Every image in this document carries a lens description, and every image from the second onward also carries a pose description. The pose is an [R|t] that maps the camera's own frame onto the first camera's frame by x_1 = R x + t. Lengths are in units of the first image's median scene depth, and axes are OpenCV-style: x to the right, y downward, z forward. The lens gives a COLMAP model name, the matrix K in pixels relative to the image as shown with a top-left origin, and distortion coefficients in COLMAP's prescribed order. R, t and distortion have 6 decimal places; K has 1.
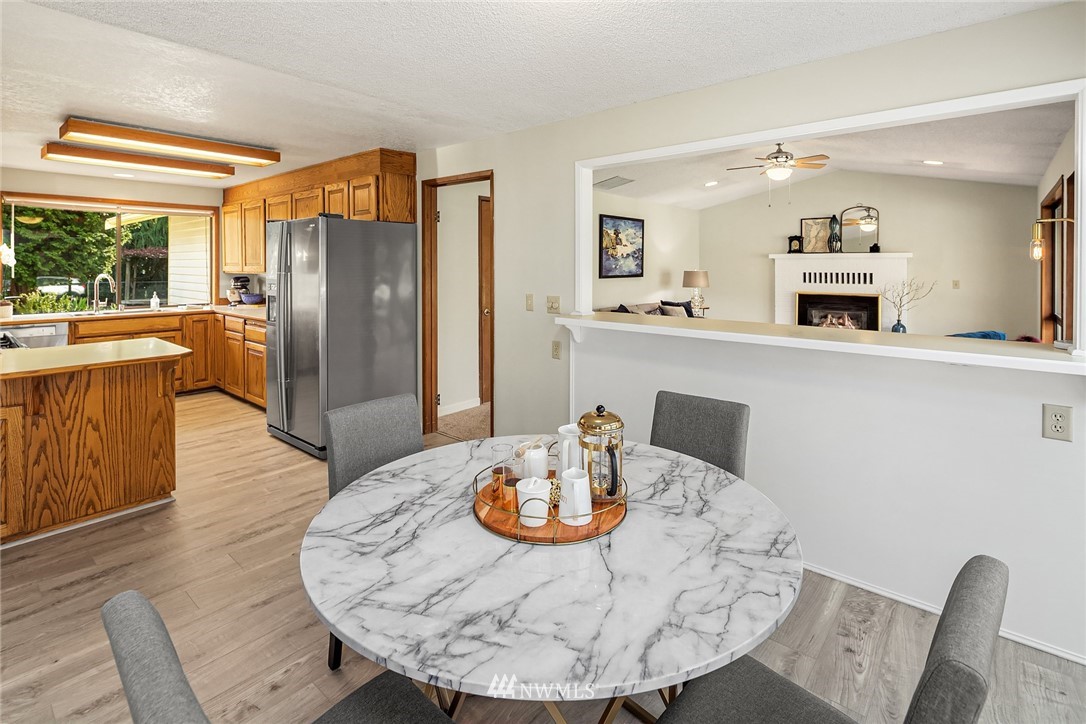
lens RADIAL K [[523.9, 0, 547.6], [0, 523.9, 271.9], [0, 0, 1]] dist [0.008208, -0.006049]
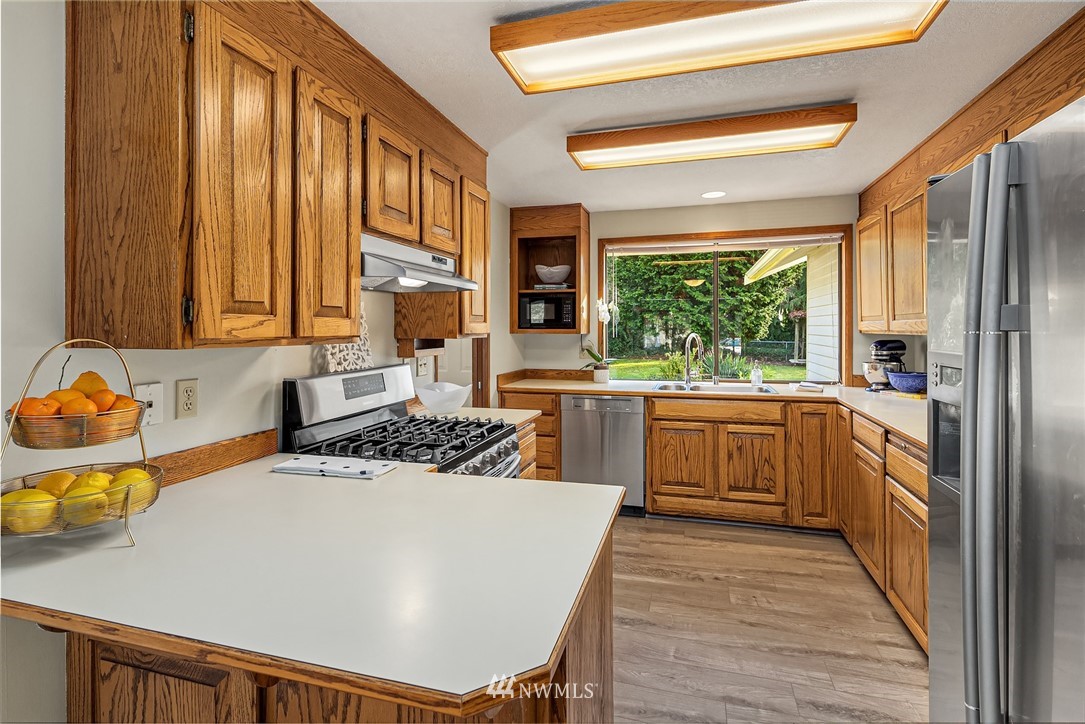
lens RADIAL K [[523.5, 0, 536.4], [0, 523.5, 325.4], [0, 0, 1]] dist [0.008208, -0.006049]
pose [[0.403395, -0.005967, -0.915007, -0.230767], [-0.008168, 0.999915, -0.010122, 0.001846], [0.914990, 0.011557, 0.403312, 0.445403]]
